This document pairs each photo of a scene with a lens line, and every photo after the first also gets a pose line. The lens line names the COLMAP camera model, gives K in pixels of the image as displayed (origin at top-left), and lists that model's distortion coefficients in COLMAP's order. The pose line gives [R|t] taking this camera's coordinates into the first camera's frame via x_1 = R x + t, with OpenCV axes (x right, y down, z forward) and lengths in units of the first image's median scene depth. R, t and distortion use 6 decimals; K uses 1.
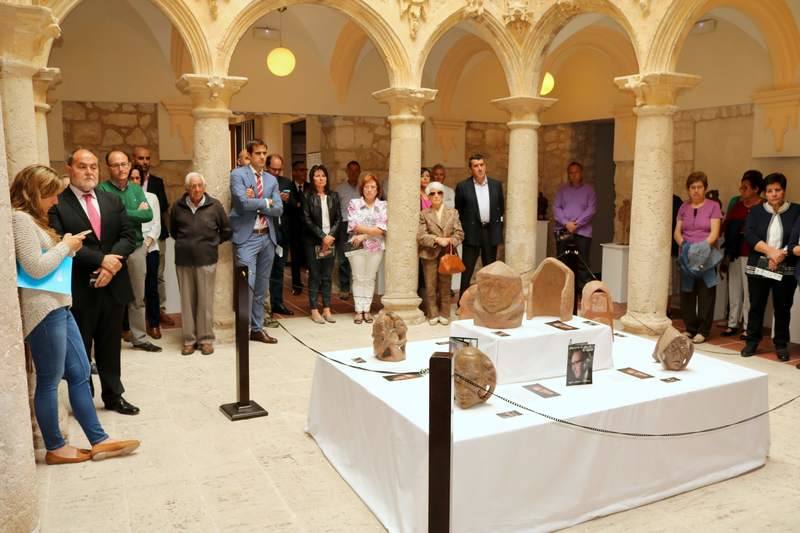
lens RADIAL K [[667.3, 0, 397.1], [0, 667.3, 268.0], [0, 0, 1]] dist [-0.131187, 0.067855]
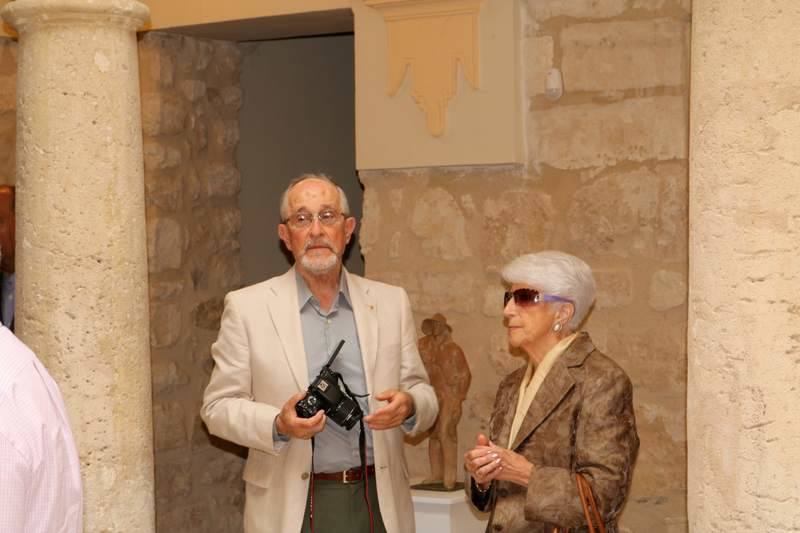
lens RADIAL K [[1919.4, 0, 398.6], [0, 1919.4, 267.3], [0, 0, 1]] dist [0.058713, 0.000000]
pose [[0.868099, -0.025230, 0.495750, -0.050469], [0.086047, 0.991236, -0.100230, -0.057078], [-0.488876, 0.129668, 0.862662, 0.415327]]
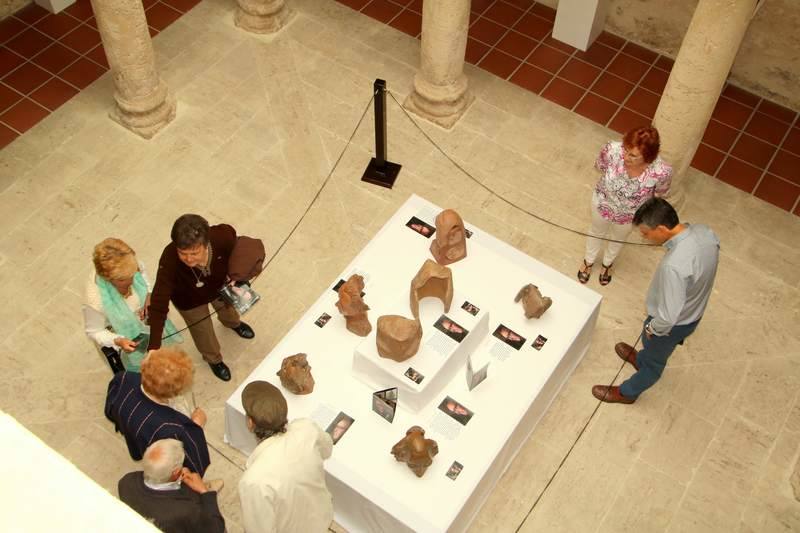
lens RADIAL K [[873.6, 0, 402.3], [0, 873.6, 269.7], [0, 0, 1]] dist [0.012329, 0.000000]
pose [[0.867735, -0.391139, 0.306671, -0.127014], [0.041023, 0.671267, 0.740080, -0.574355], [-0.495332, -0.629612, 0.598527, 0.115643]]
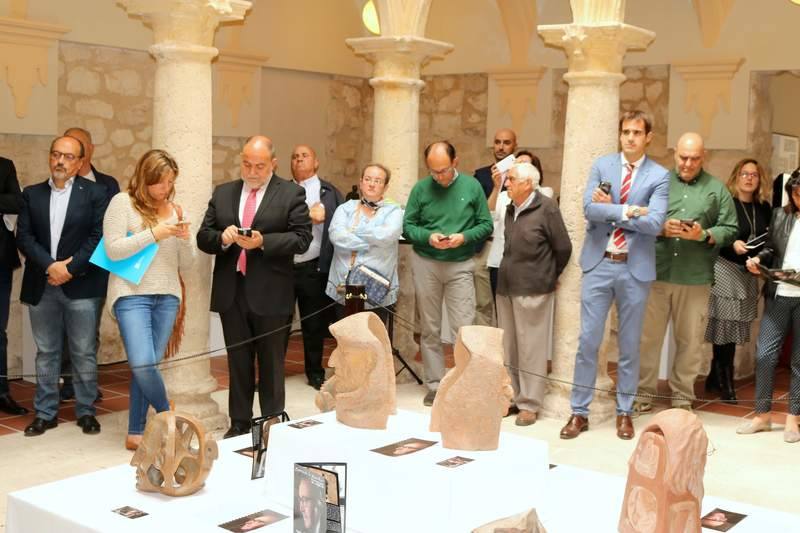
lens RADIAL K [[1036.9, 0, 390.1], [0, 1036.9, 267.0], [0, 0, 1]] dist [-0.067759, 0.000000]
pose [[0.435266, 0.096470, -0.895118, 0.521452], [-0.145790, 0.988673, 0.035660, -0.045059], [0.888419, 0.114978, 0.444400, 0.319704]]
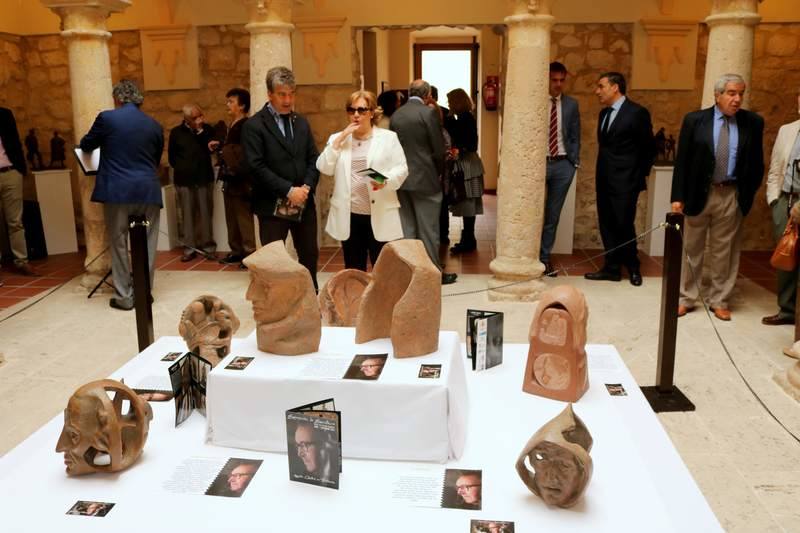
lens RADIAL K [[682.4, 0, 395.7], [0, 682.4, 272.5], [0, 0, 1]] dist [-0.144316, 0.109493]
pose [[0.851776, 0.112471, -0.511691, 0.293890], [-0.056916, 0.990770, 0.123030, -0.032874], [0.520805, -0.075670, 0.850315, 0.284530]]
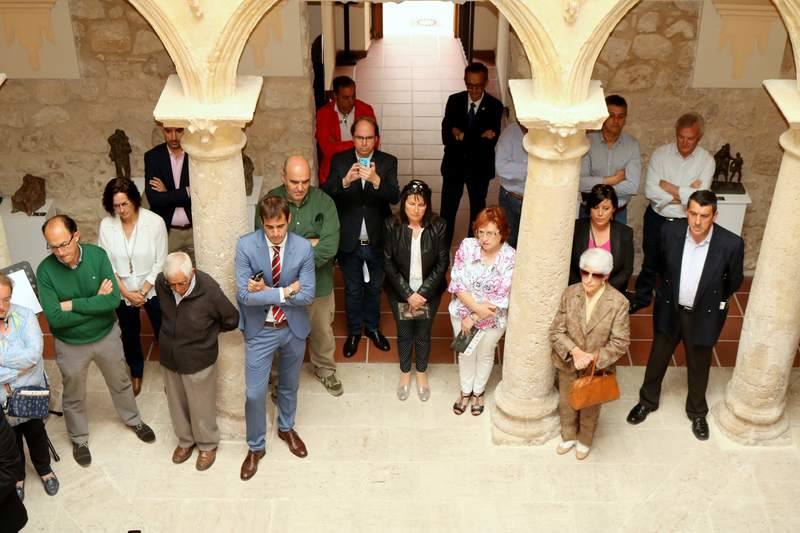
lens RADIAL K [[1157.4, 0, 396.4], [0, 1157.4, 262.0], [0, 0, 1]] dist [-0.053152, 0.000000]
pose [[0.889900, 0.246465, -0.383839, 0.295683], [-0.057510, 0.895371, 0.441592, -0.561527], [0.452515, -0.370898, 0.810965, 0.108011]]
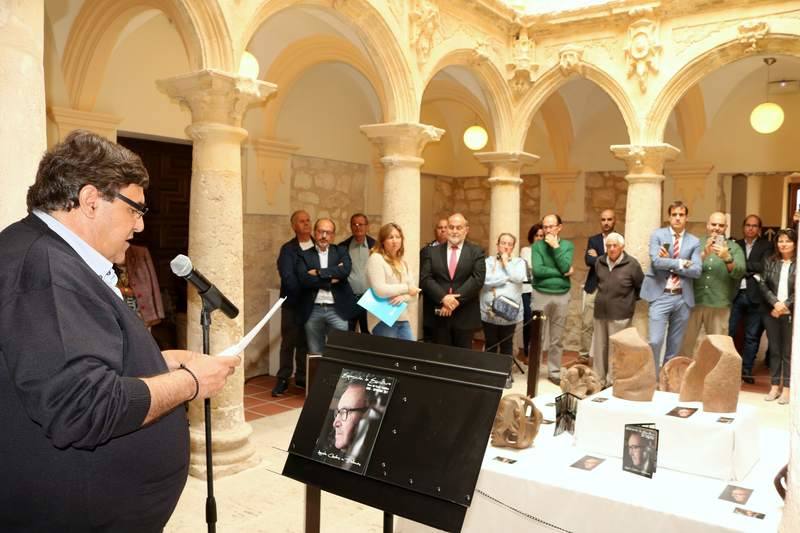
lens RADIAL K [[667.3, 0, 396.4], [0, 667.3, 271.2], [0, 0, 1]] dist [-0.131187, 0.067855]
pose [[0.458907, 0.056270, -0.886701, 0.430407], [-0.135542, 0.990745, -0.007276, -0.018864], [0.878085, 0.123524, 0.462286, 0.144344]]
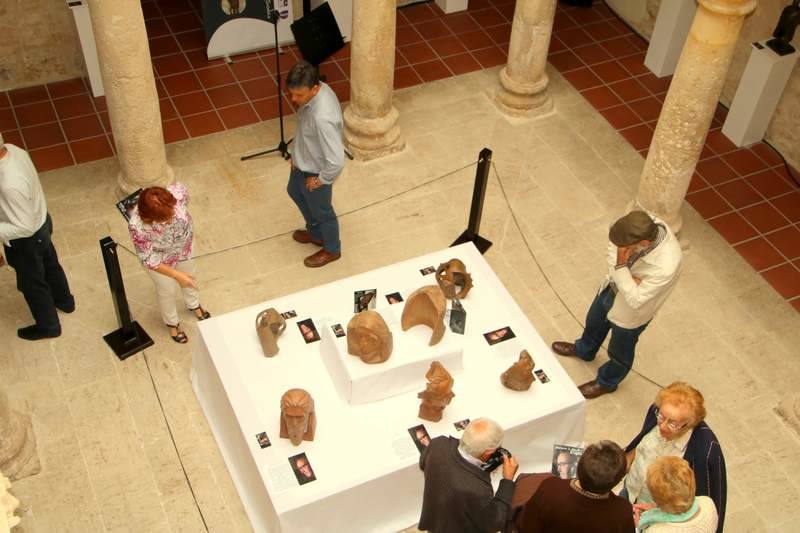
lens RADIAL K [[964.1, 0, 413.3], [0, 964.1, 281.8], [0, 0, 1]] dist [0.030702, 0.000000]
pose [[-0.998191, -0.039930, -0.044955, 0.132141], [-0.059835, 0.585973, 0.808118, -0.694599], [-0.005926, 0.809346, -0.587302, 1.022341]]
